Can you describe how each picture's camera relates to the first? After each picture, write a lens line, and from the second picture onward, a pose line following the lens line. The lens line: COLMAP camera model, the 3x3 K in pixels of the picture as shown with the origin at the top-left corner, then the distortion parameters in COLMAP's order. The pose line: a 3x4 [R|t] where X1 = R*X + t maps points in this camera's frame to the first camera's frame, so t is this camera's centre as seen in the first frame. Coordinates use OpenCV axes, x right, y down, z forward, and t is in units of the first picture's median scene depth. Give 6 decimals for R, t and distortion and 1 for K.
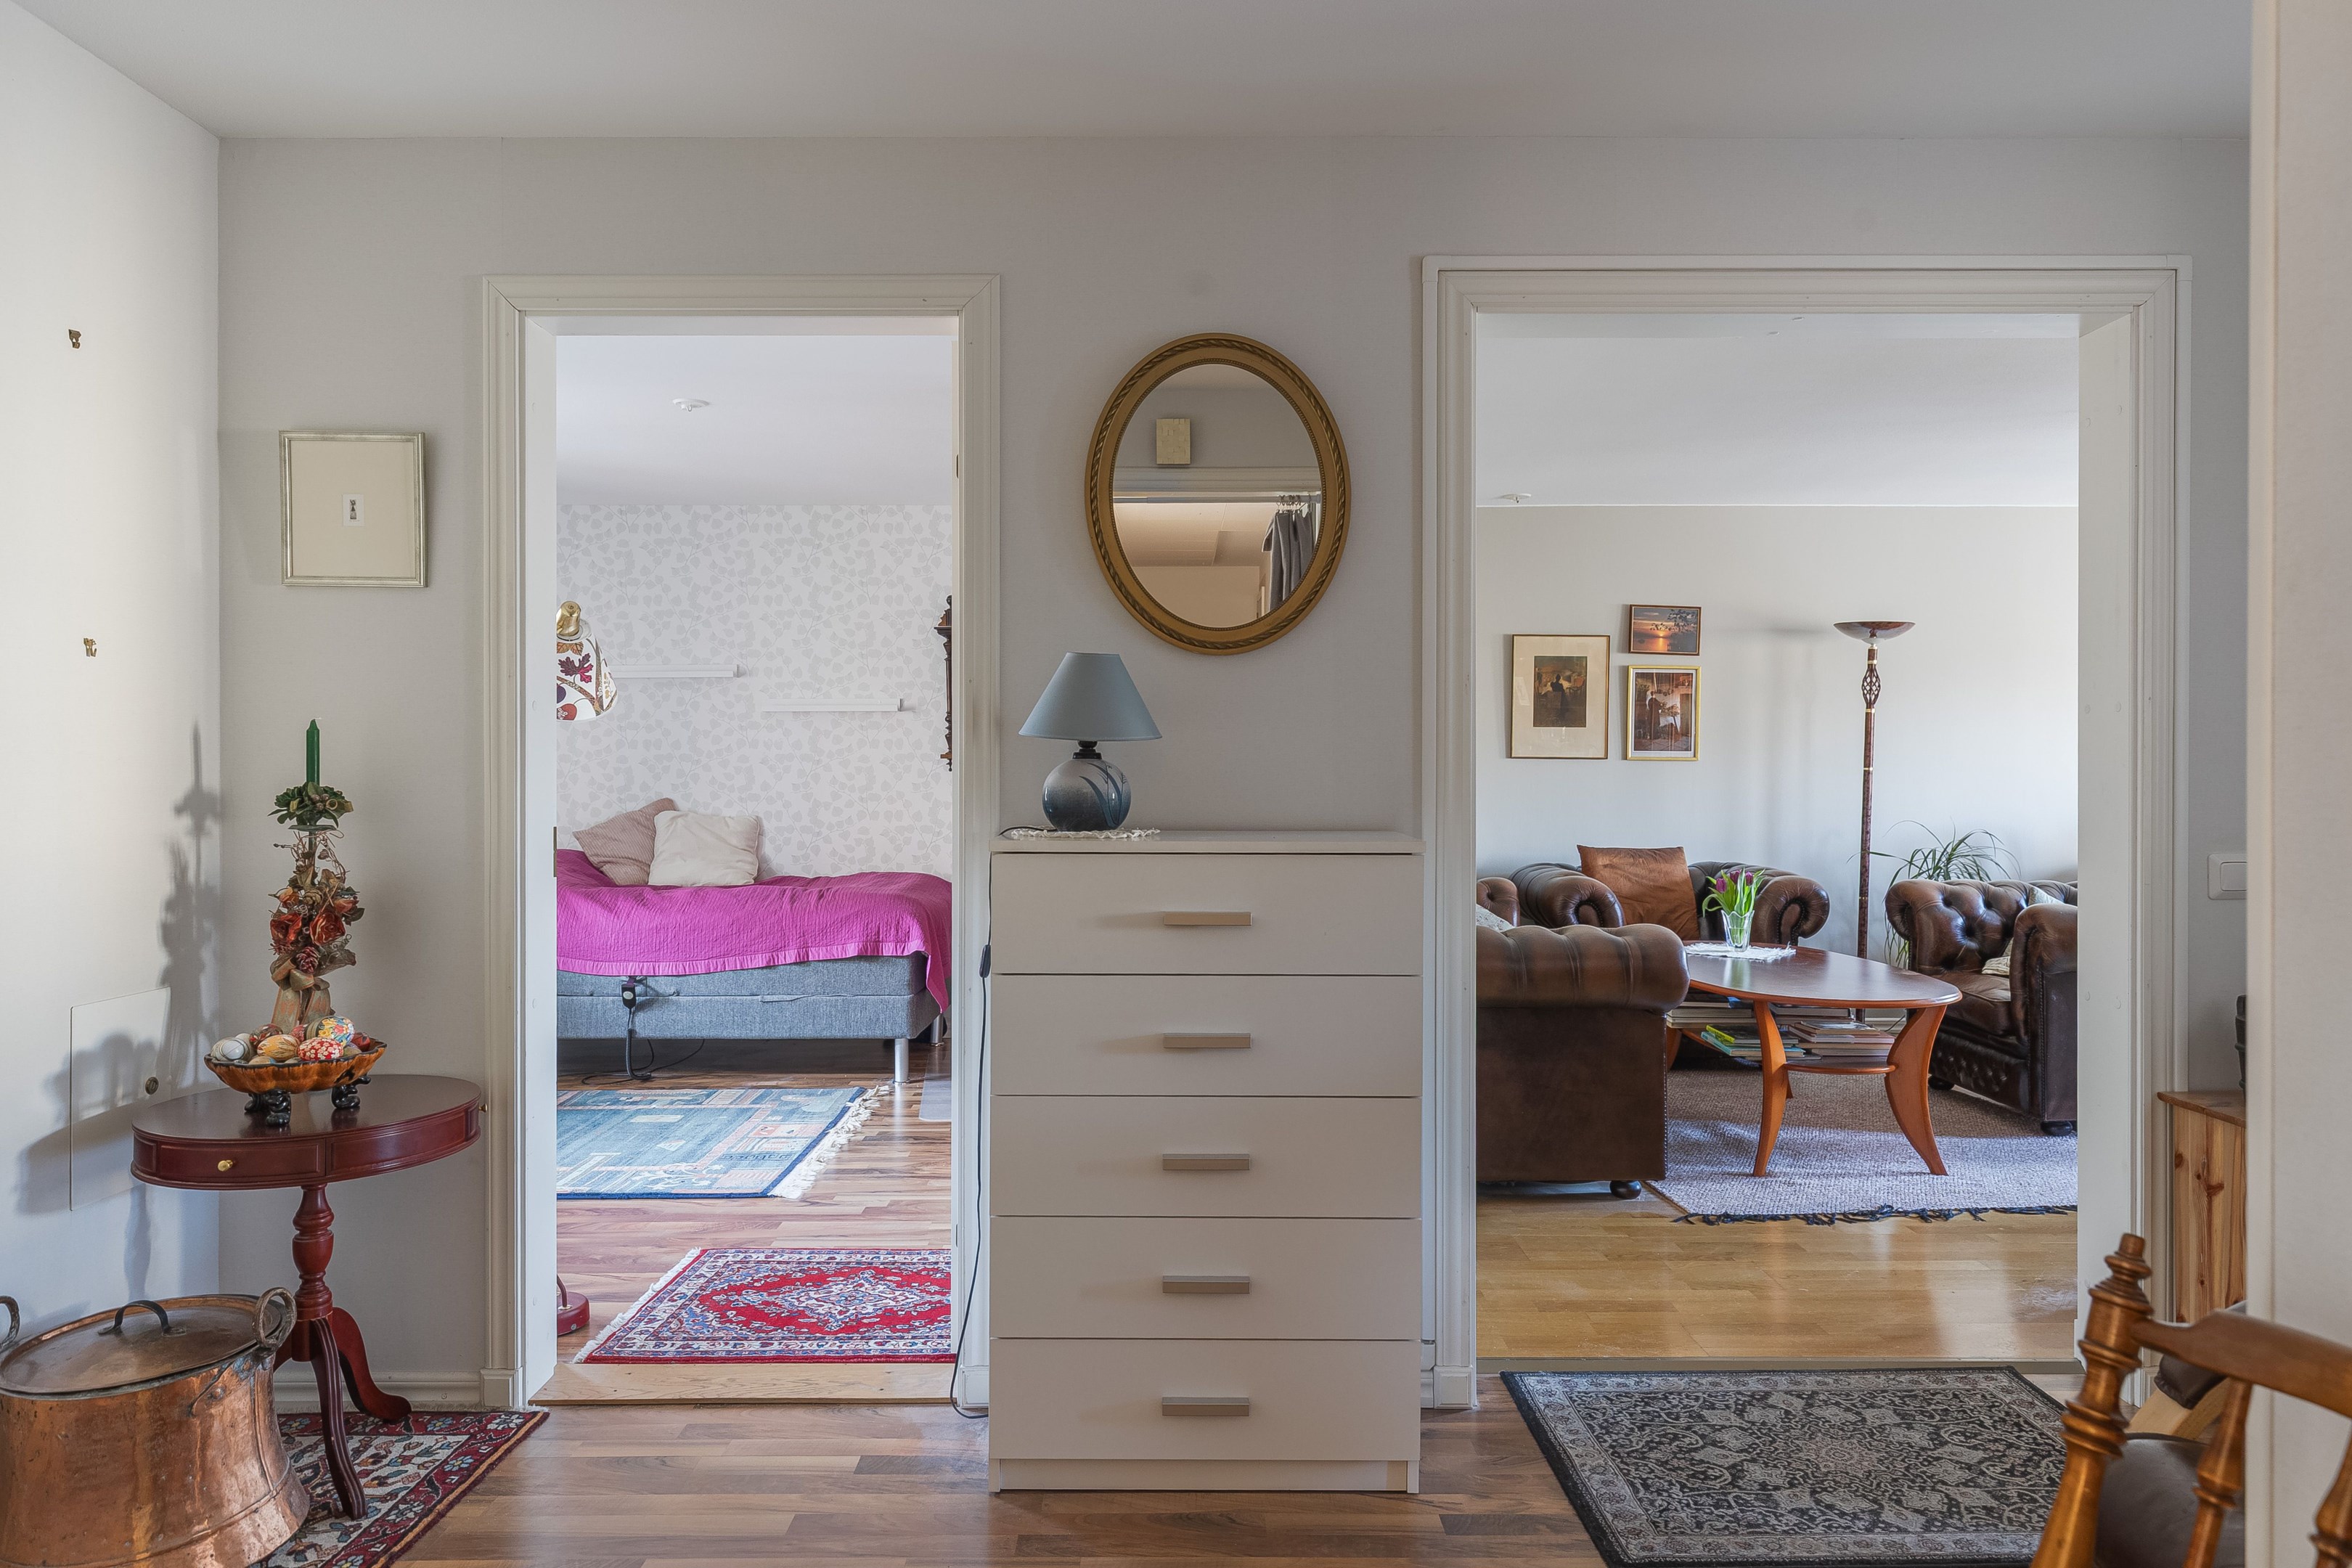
lens RADIAL K [[1431.9, 0, 1173.6], [0, 1431.9, 751.9], [0, 0, 1]] dist [0.002141, 0.001053]
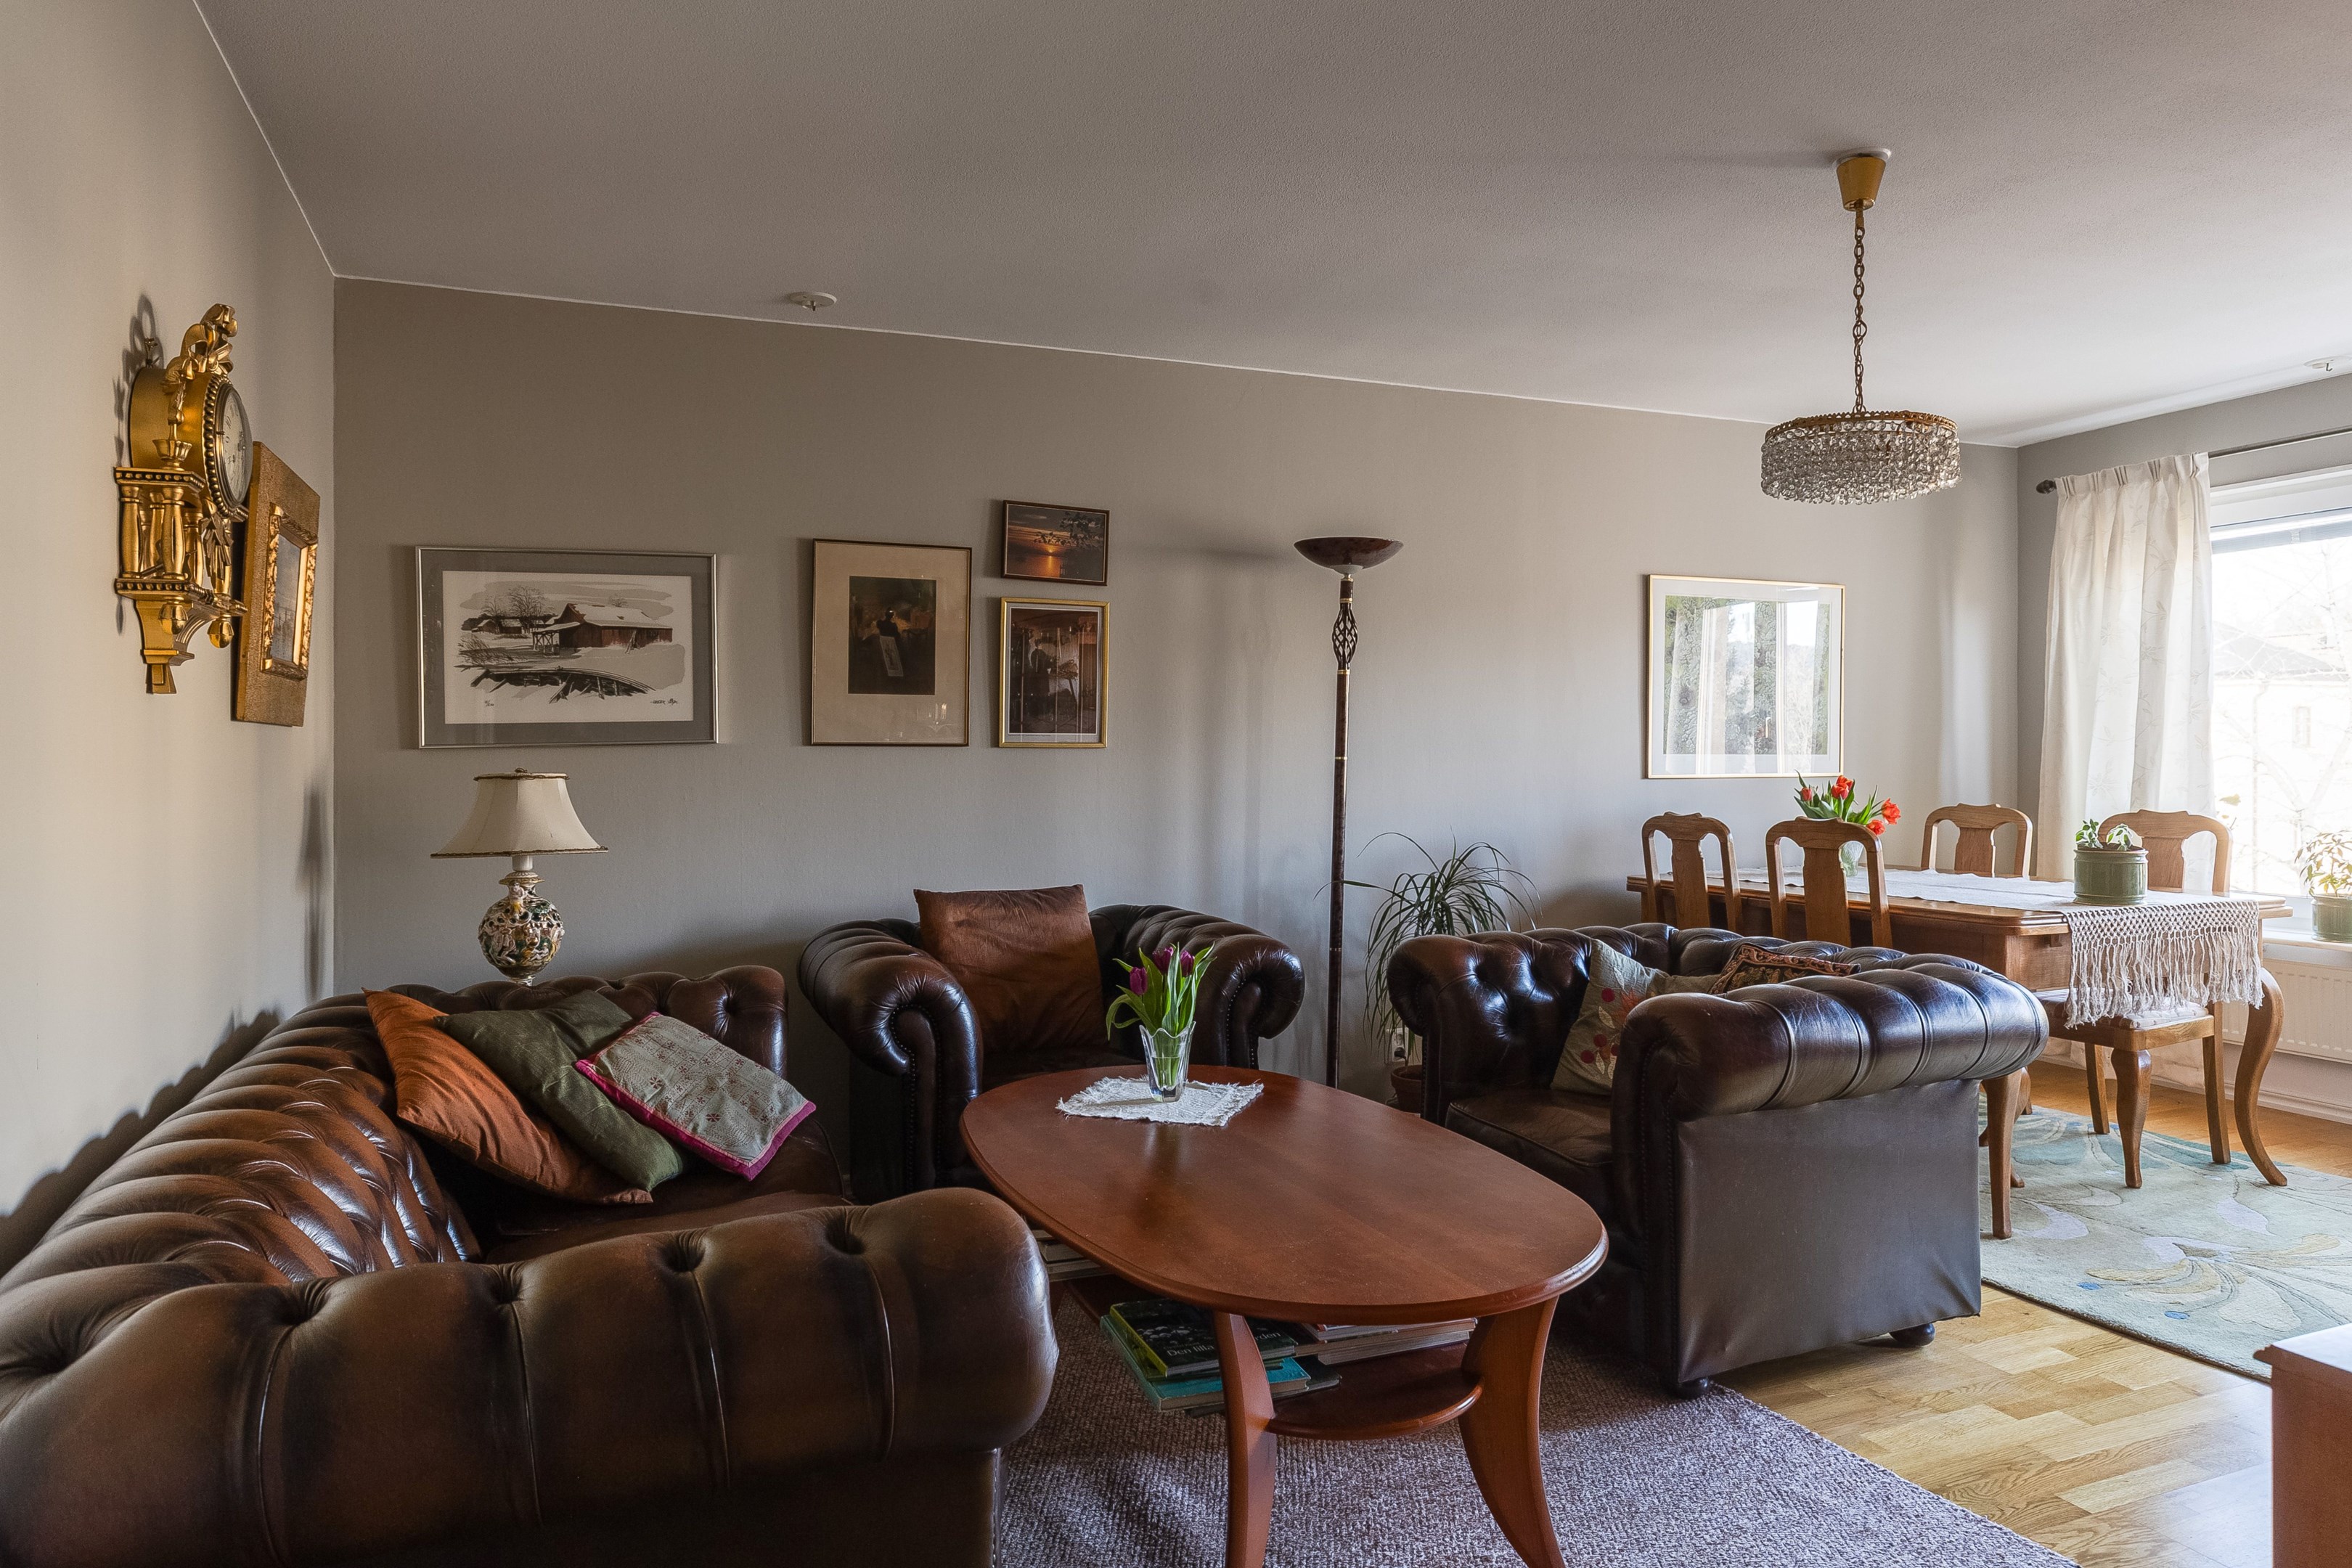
lens RADIAL K [[1512.2, 0, 1175.7], [0, 1512.2, 761.5], [0, 0, 1]] dist [0.032453, 0.000747]
pose [[0.925443, -0.009470, 0.378768, 0.141246], [0.004233, 0.999884, 0.014657, 0.002613], [-0.378863, -0.011961, 0.925376, 0.367379]]
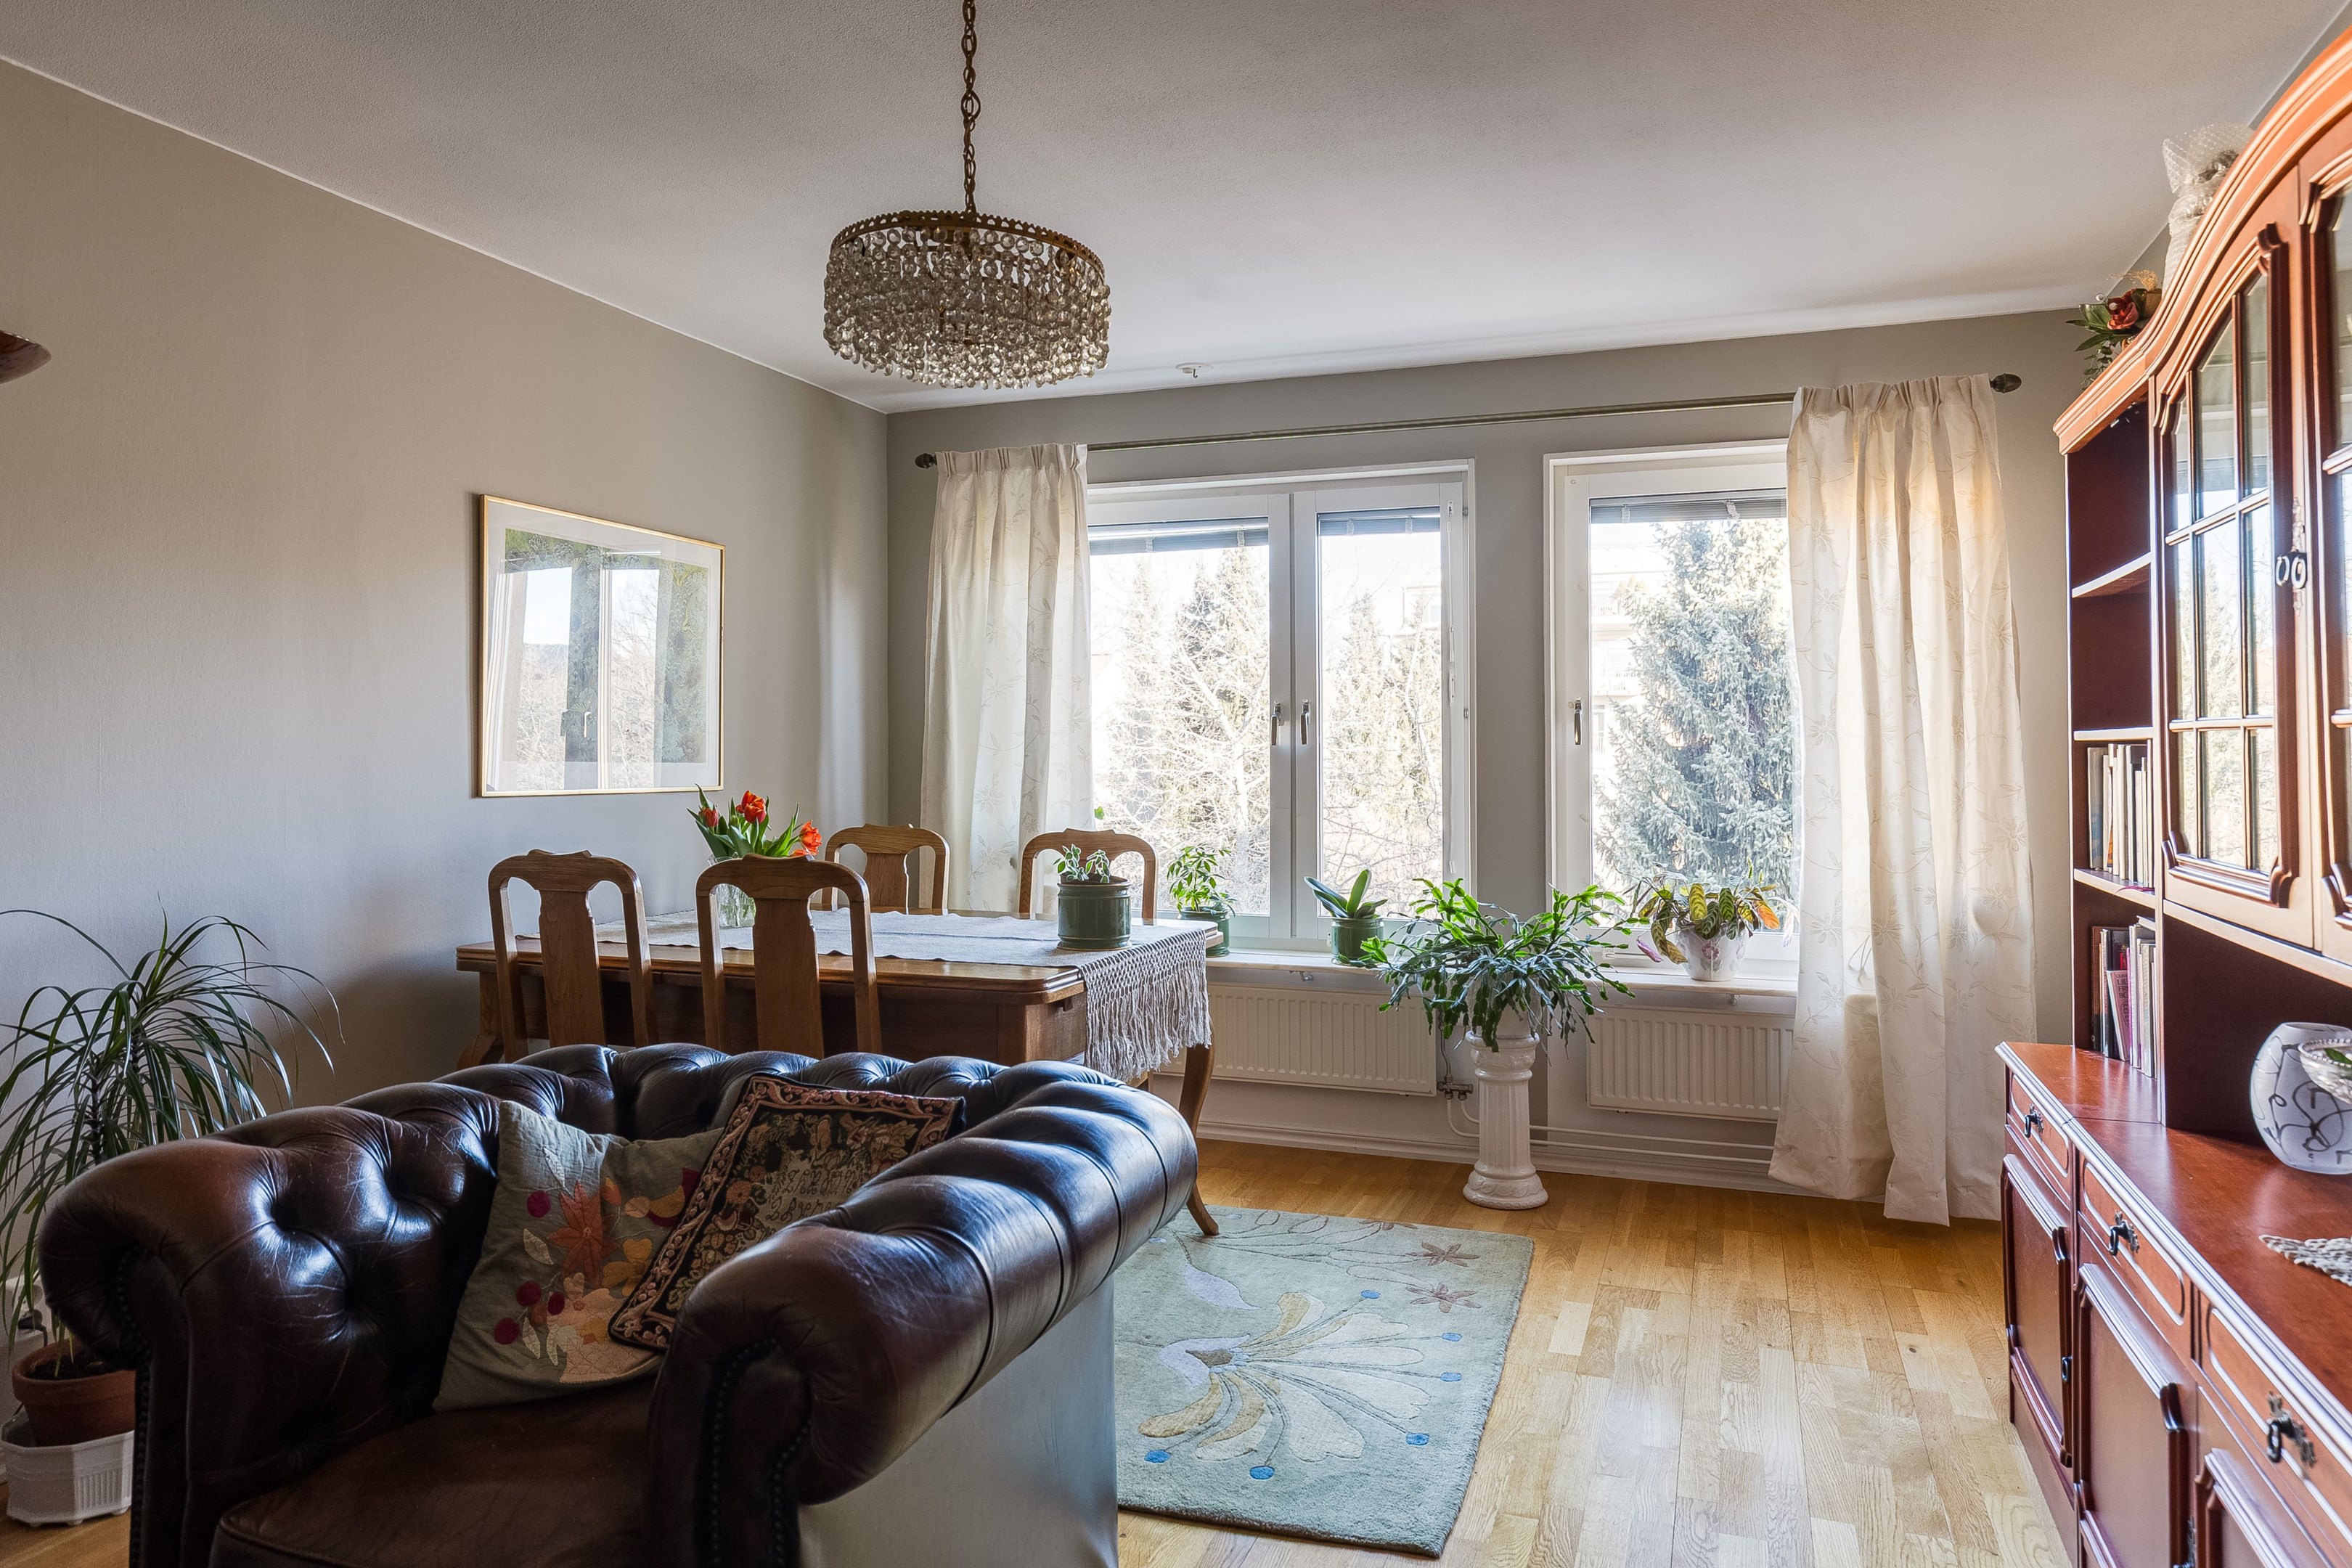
lens RADIAL K [[1568.6, 0, 1225.9], [0, 1568.6, 771.6], [0, 0, 1]] dist [-0.003489, 0.010513]
pose [[0.347241, -0.008677, 0.937736, 0.245793], [-0.014530, 0.999787, 0.014632, 0.003391], [-0.937663, -0.018706, 0.347041, 0.574407]]
